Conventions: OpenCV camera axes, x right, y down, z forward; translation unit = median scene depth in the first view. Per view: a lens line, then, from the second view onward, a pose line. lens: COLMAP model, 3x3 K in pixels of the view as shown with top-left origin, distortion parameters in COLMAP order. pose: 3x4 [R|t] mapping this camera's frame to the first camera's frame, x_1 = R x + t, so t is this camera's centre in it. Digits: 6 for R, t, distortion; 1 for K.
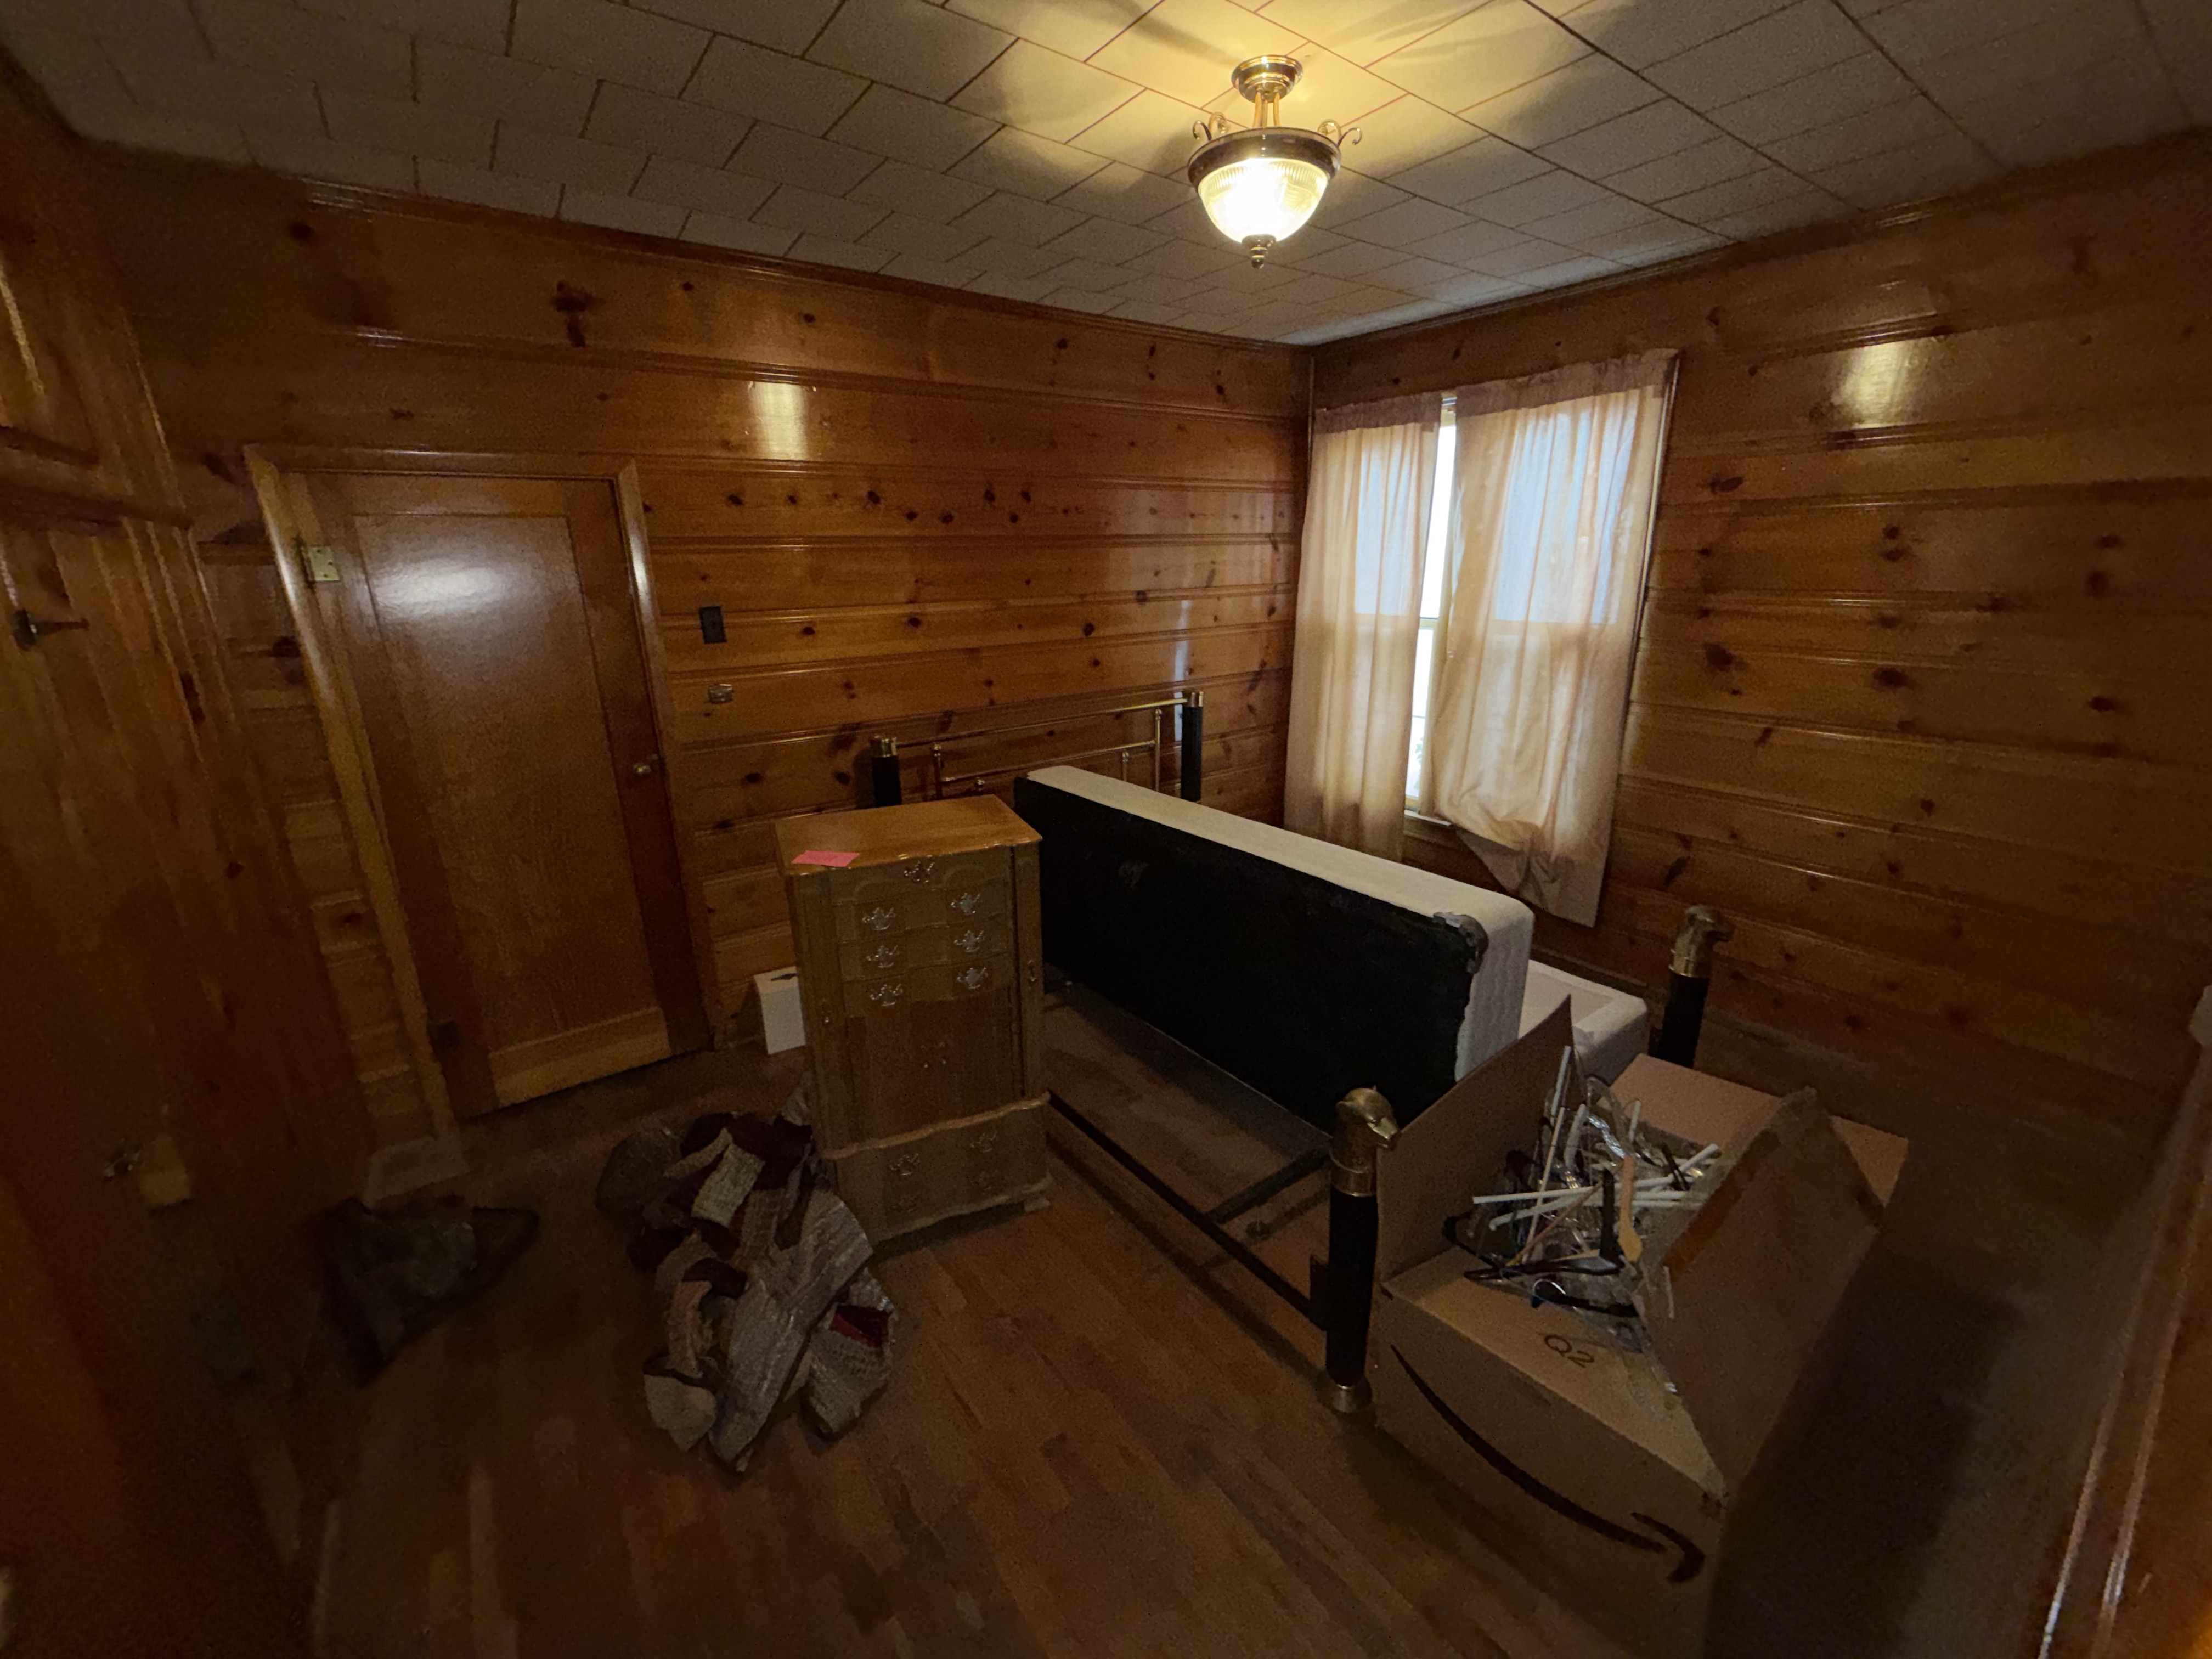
lens RADIAL K [[884.3, 0, 1097.4], [0, 884.3, 830.7], [0, 0, 1]] dist [0.002560, 0.000456]
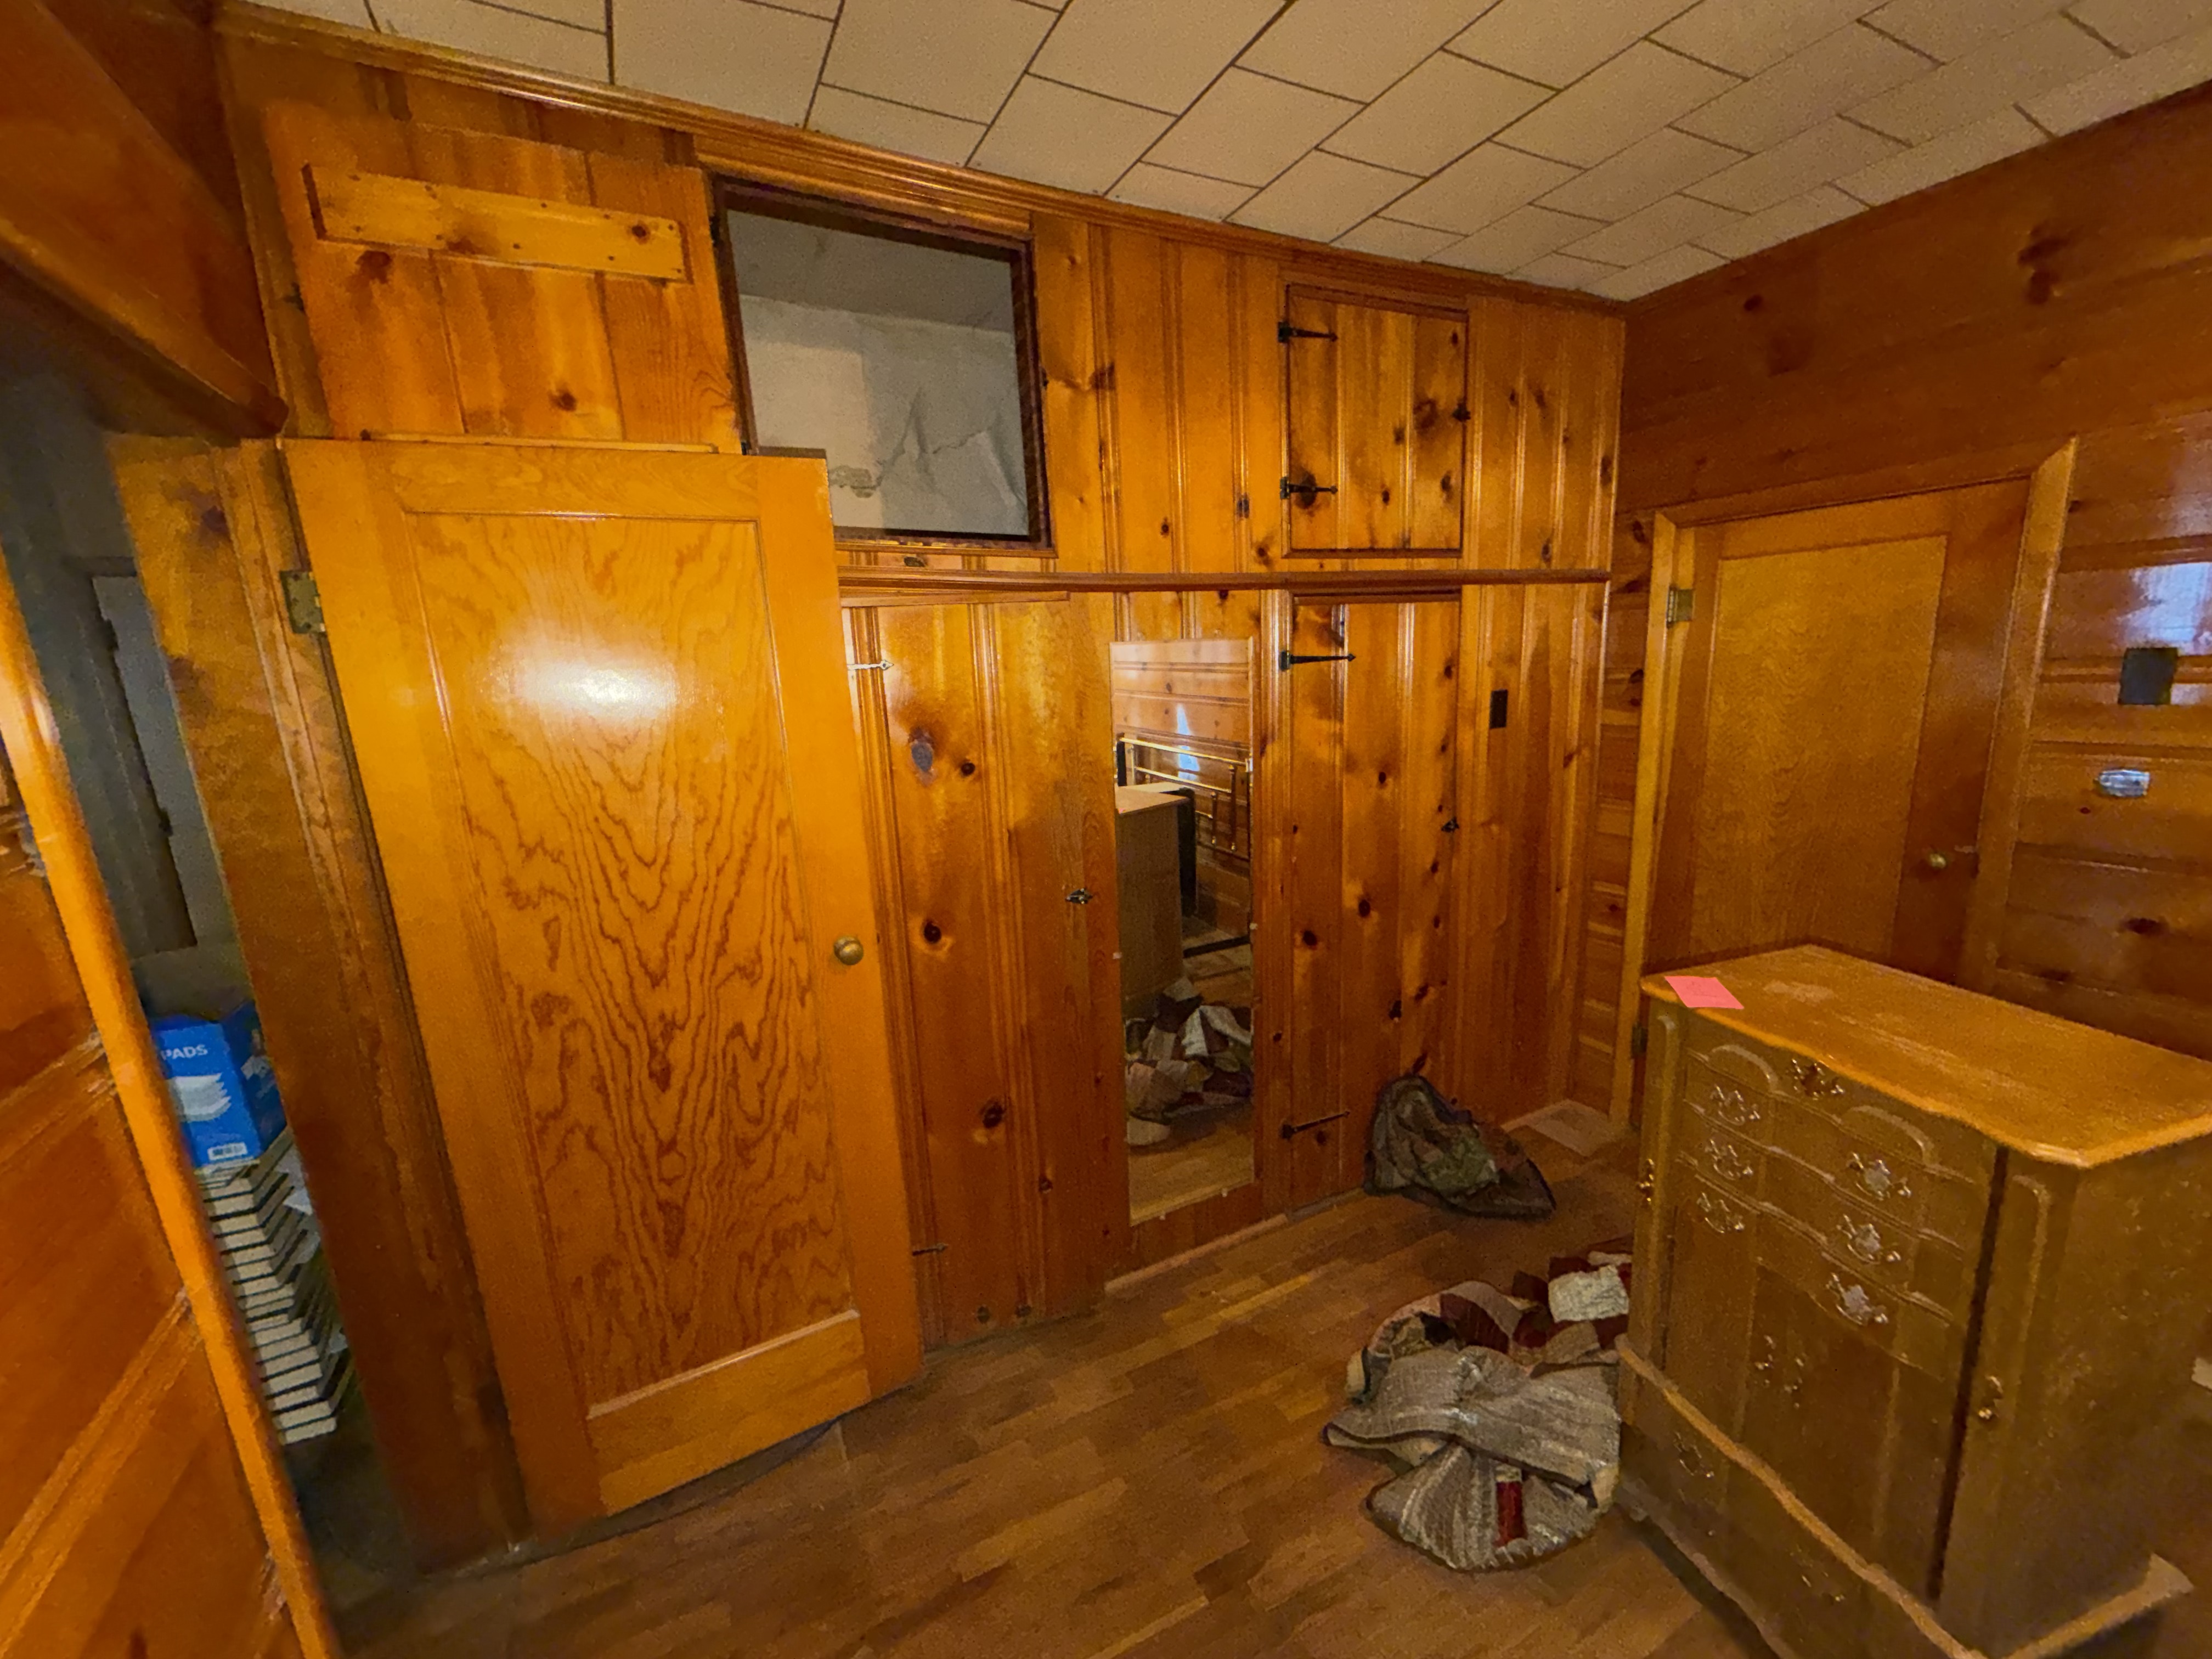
lens RADIAL K [[884.3, 0, 1095.3], [0, 884.3, 832.2], [0, 0, 1]] dist [0.002560, 0.000456]
pose [[-0.158349, 0.220793, -0.962380, 0.414581], [-0.237852, 0.937446, 0.254209, -0.146076], [0.958307, 0.269158, -0.095928, 0.487654]]
